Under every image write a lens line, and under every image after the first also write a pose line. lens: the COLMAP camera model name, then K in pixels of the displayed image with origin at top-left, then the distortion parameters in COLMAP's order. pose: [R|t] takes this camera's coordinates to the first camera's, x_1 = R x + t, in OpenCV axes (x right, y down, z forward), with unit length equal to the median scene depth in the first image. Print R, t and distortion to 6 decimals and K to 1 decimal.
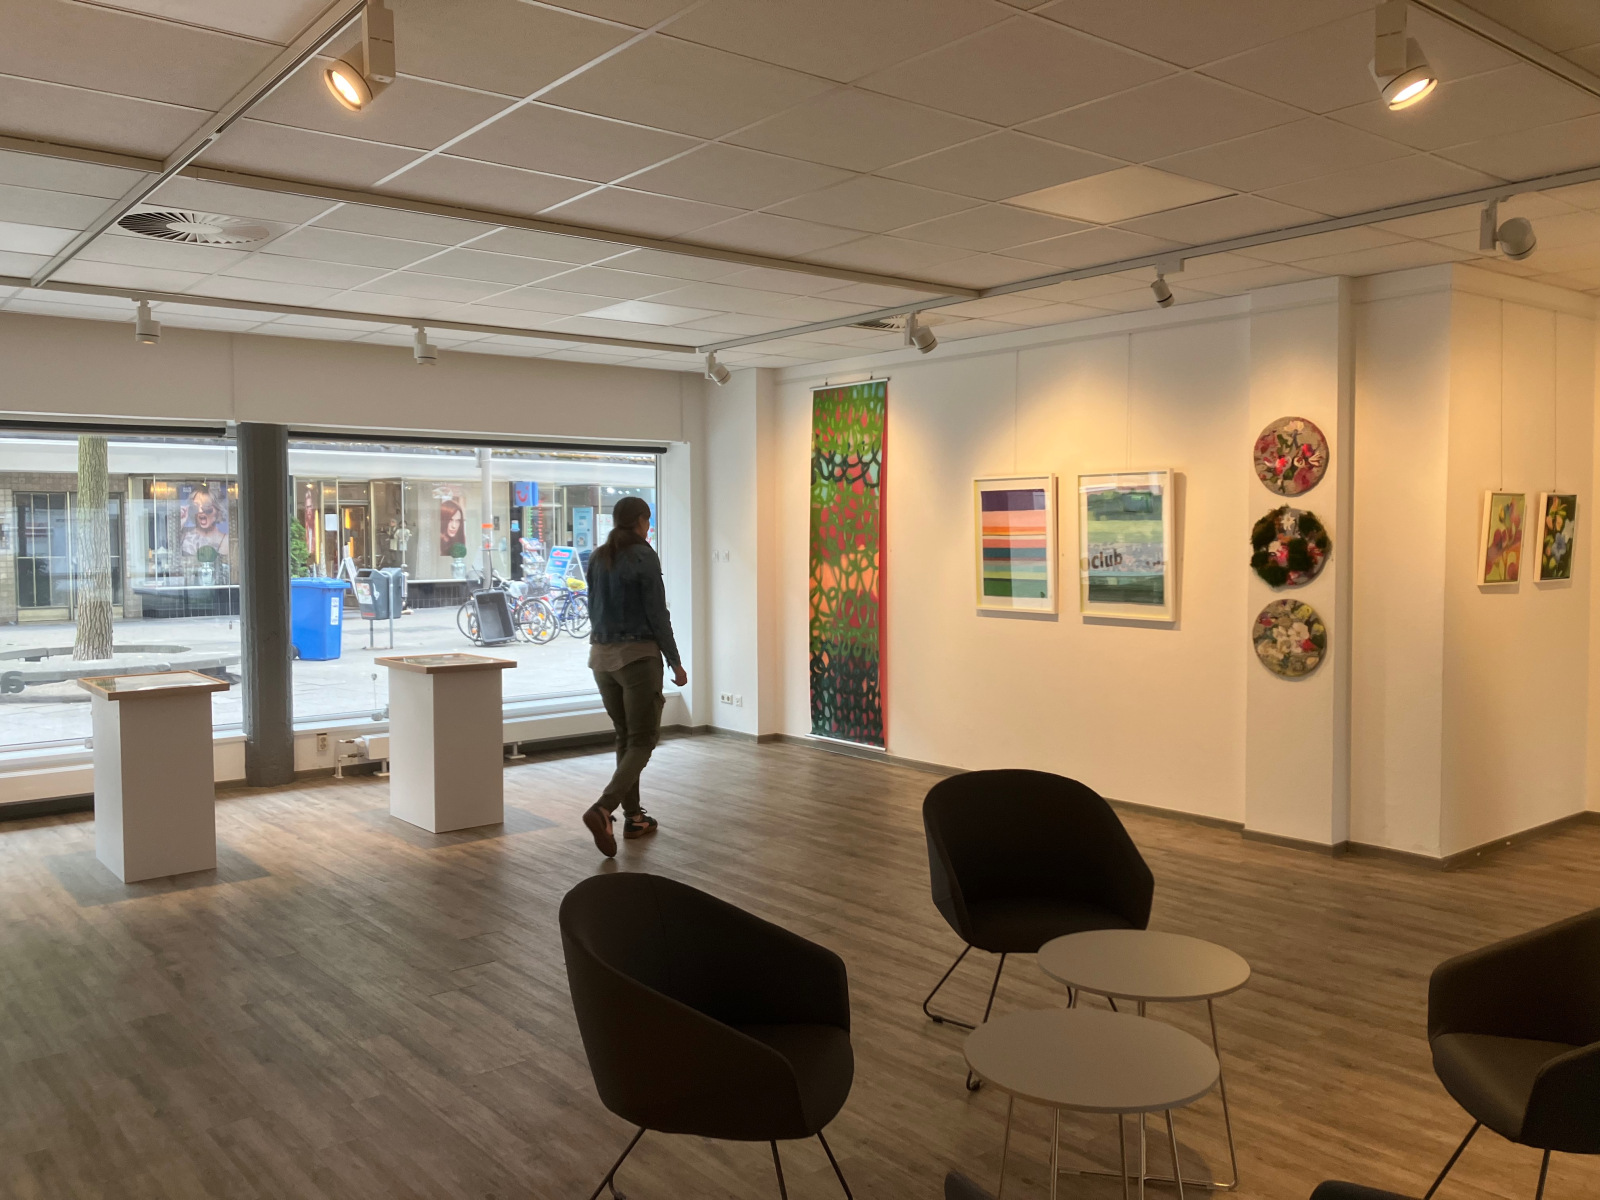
lens RADIAL K [[1284.8, 0, 790.5], [0, 1284.8, 584.5], [0, 0, 1]] dist [0.063964, -0.082096]
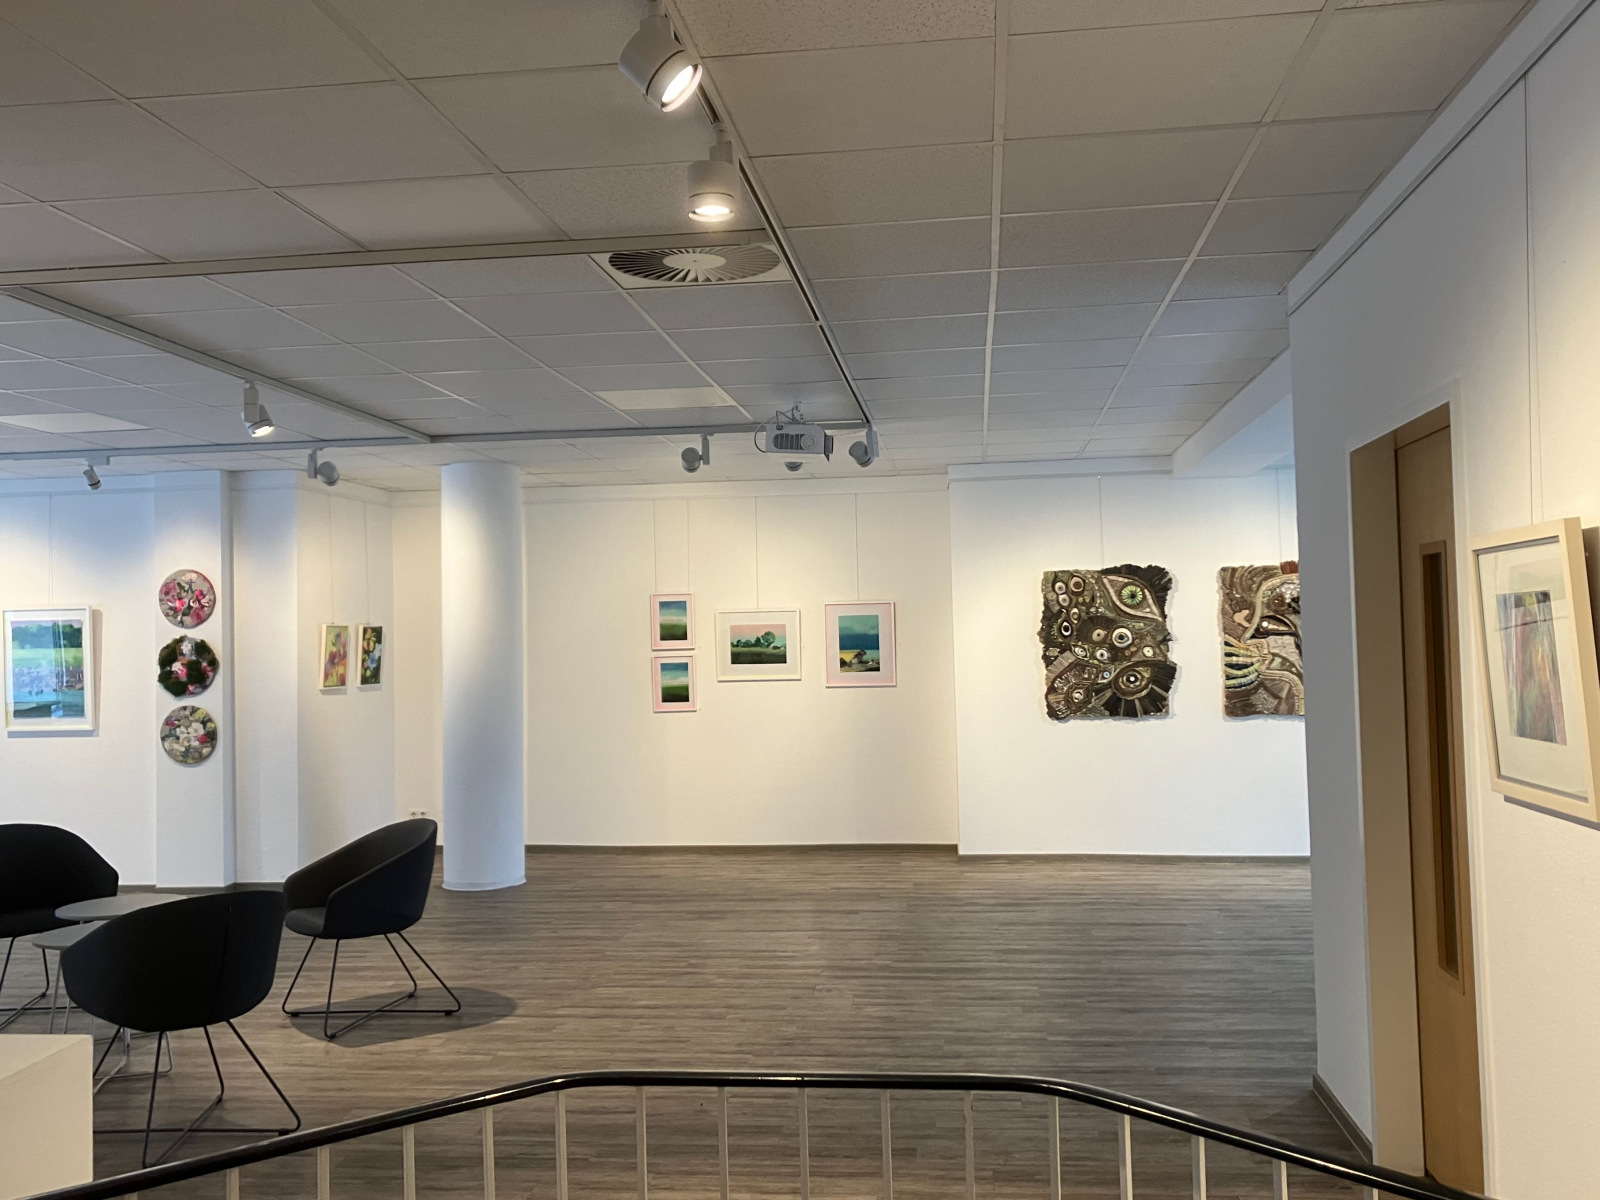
lens RADIAL K [[1391.8, 0, 772.7], [0, 1391.8, 587.6], [0, 0, 1]] dist [0.047490, -0.074732]
pose [[0.710266, 0.015335, 0.703767, -0.200402], [0.050148, 0.996120, -0.072317, 0.024522], [-0.702145, 0.086657, 0.706741, -0.443360]]
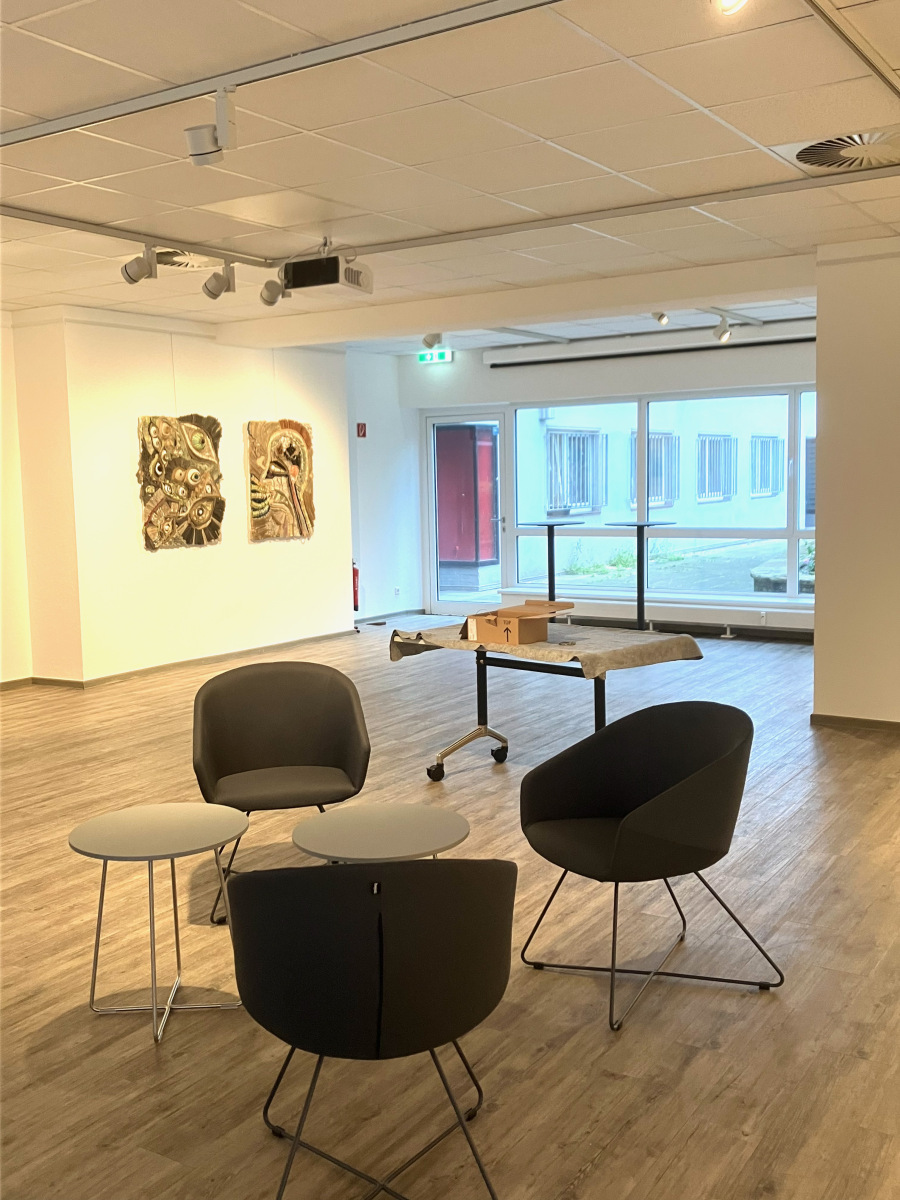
lens RADIAL K [[1192.5, 0, 438.2], [0, 1192.5, 592.5], [0, 0, 1]] dist [0.034014, 0.000000]
pose [[-0.307173, -0.090047, 0.947384, -0.409631], [0.057596, 0.991929, 0.112955, -0.019054], [-0.949909, 0.089262, -0.299508, 0.516255]]
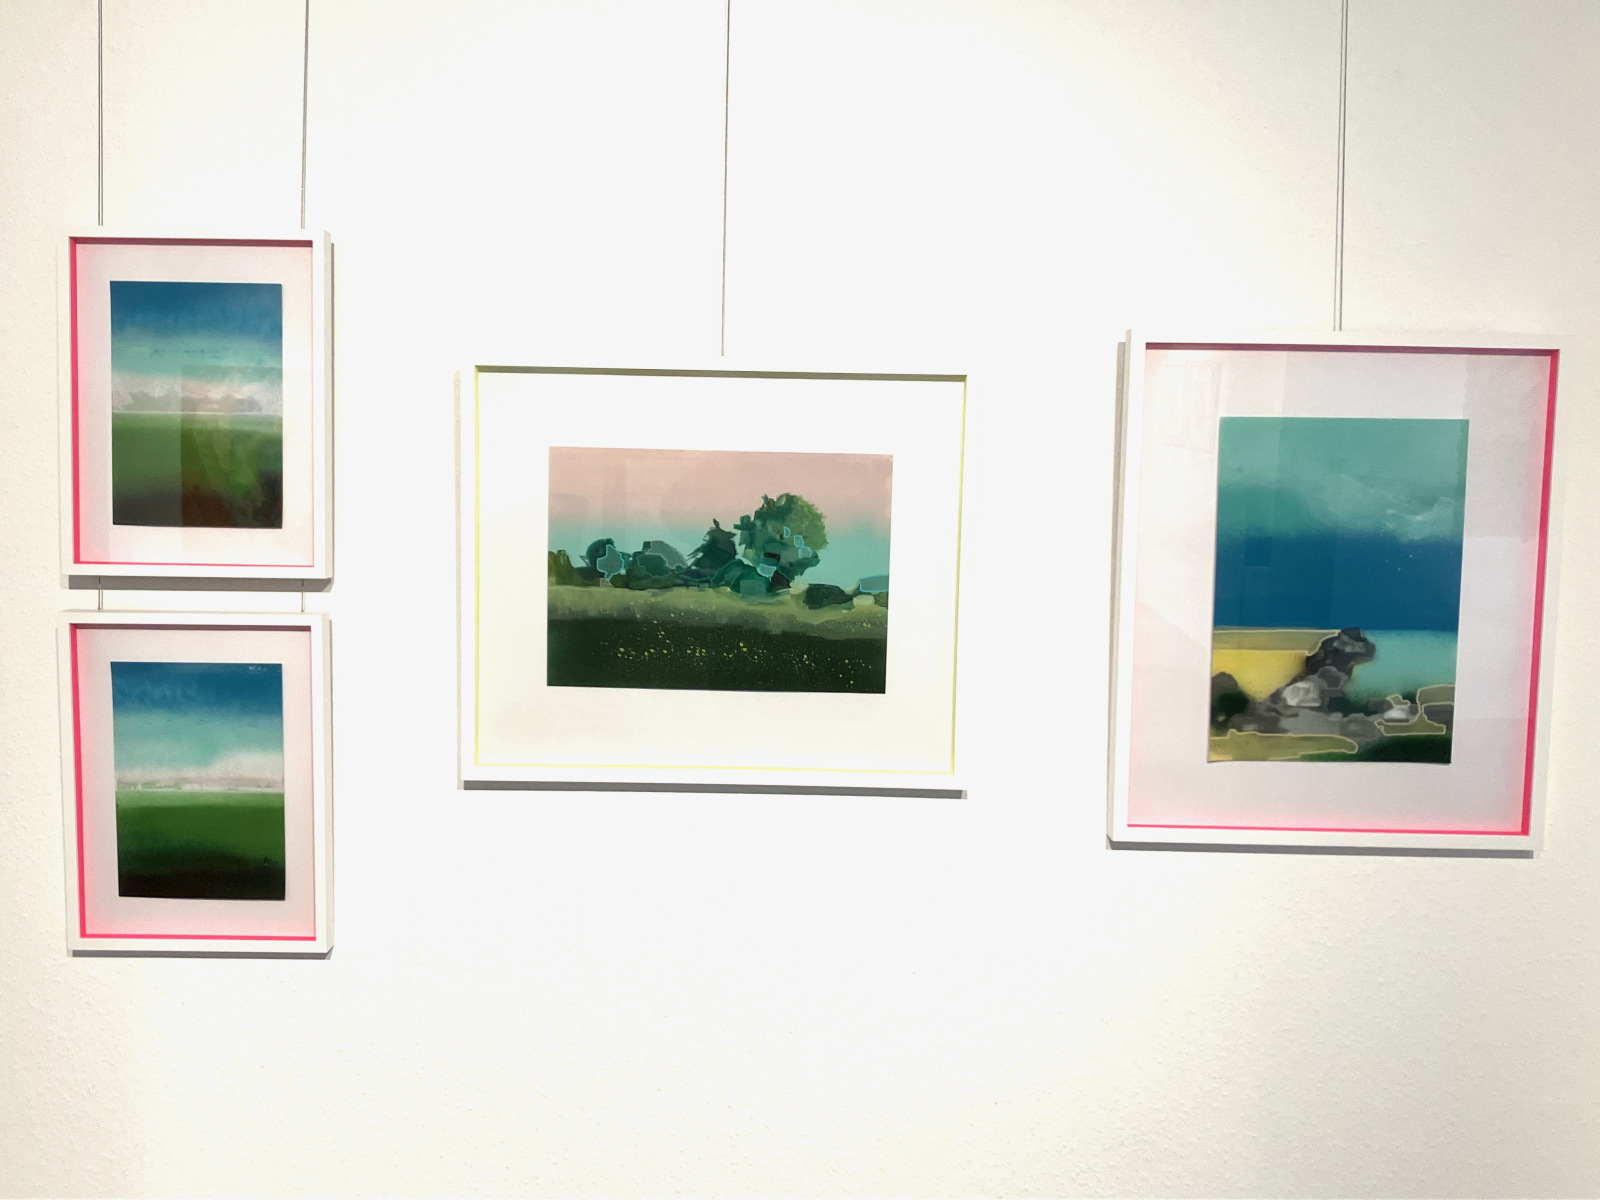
lens RADIAL K [[1590.0, 0, 799.2], [0, 1590.0, 592.5], [0, 0, 1]] dist [0.034014, 0.000000]
pose [[0.637964, -0.015289, 0.769914, 0.704083], [0.012333, 0.999878, 0.009636, -0.026235], [-0.769967, 0.003348, 0.638075, 0.512584]]
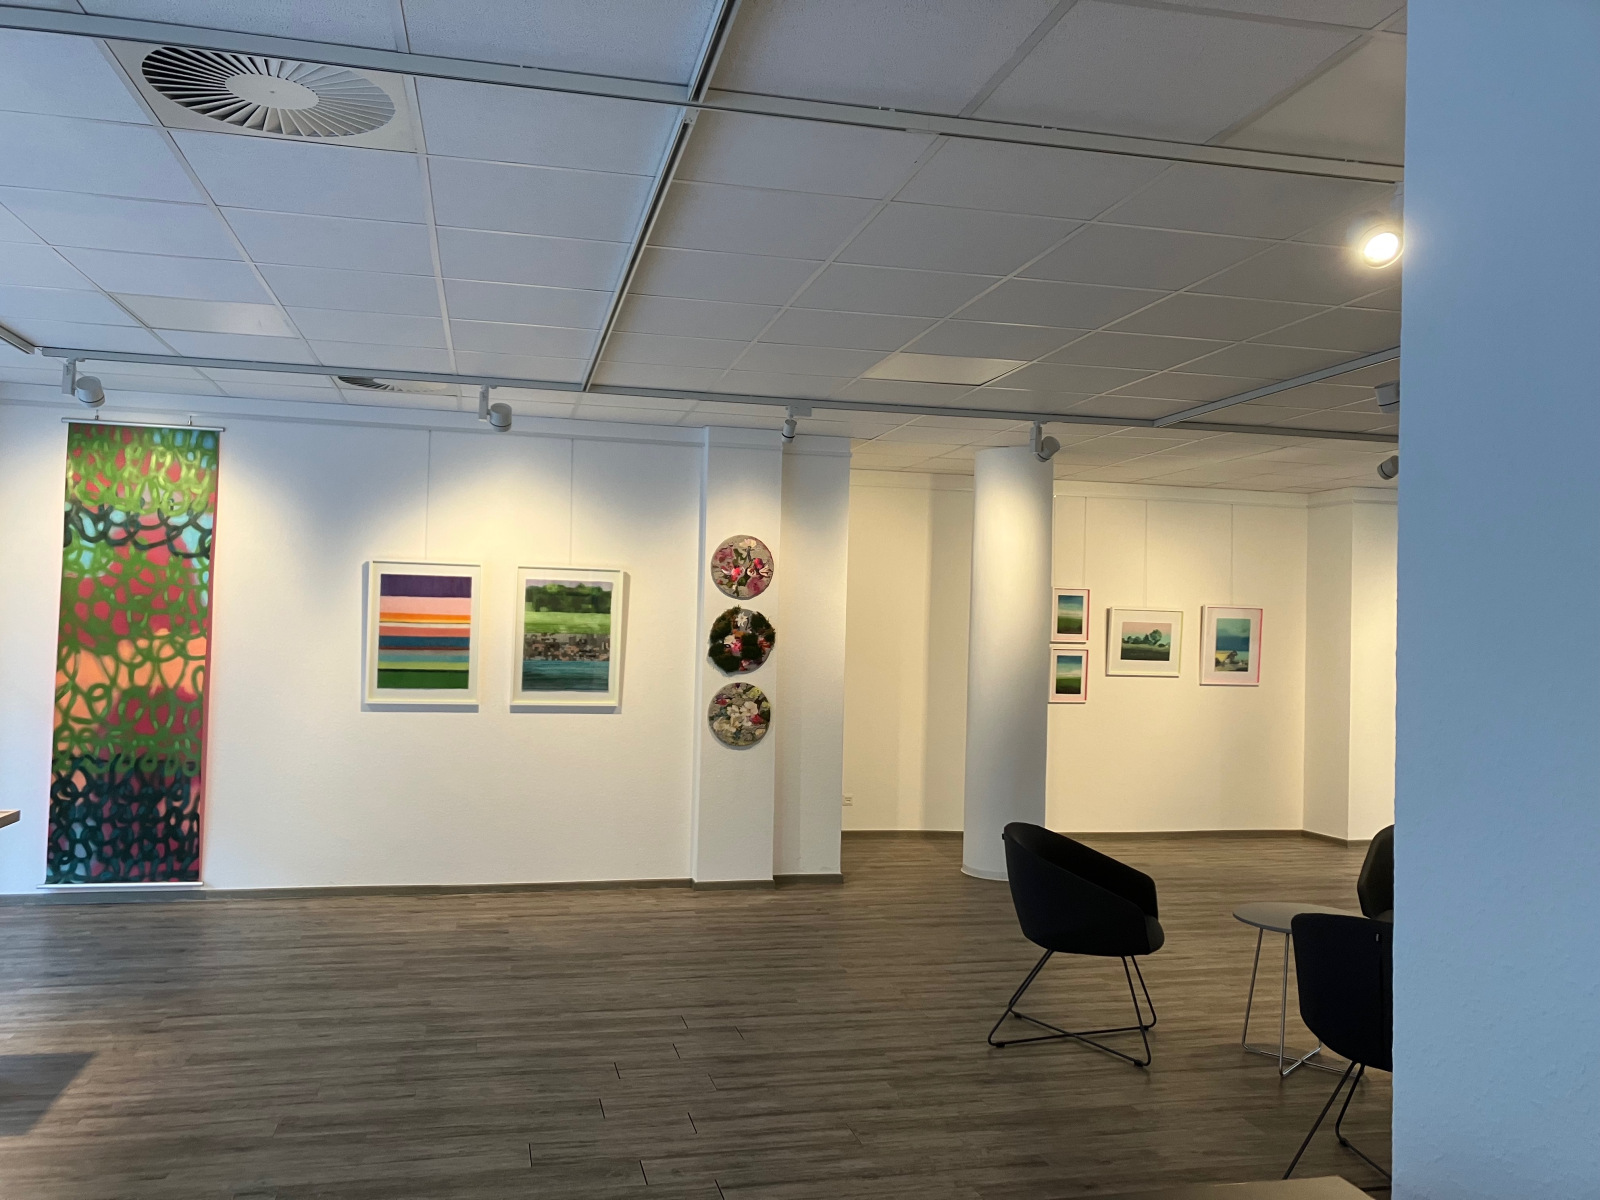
lens RADIAL K [[1284.8, 0, 792.8], [0, 1284.8, 591.2], [0, 0, 1]] dist [0.063964, -0.082096]
pose [[0.436761, 0.042485, 0.898574, -0.679902], [0.010895, 0.998561, -0.052508, -0.010790], [-0.899511, 0.032724, 0.435670, 0.416701]]
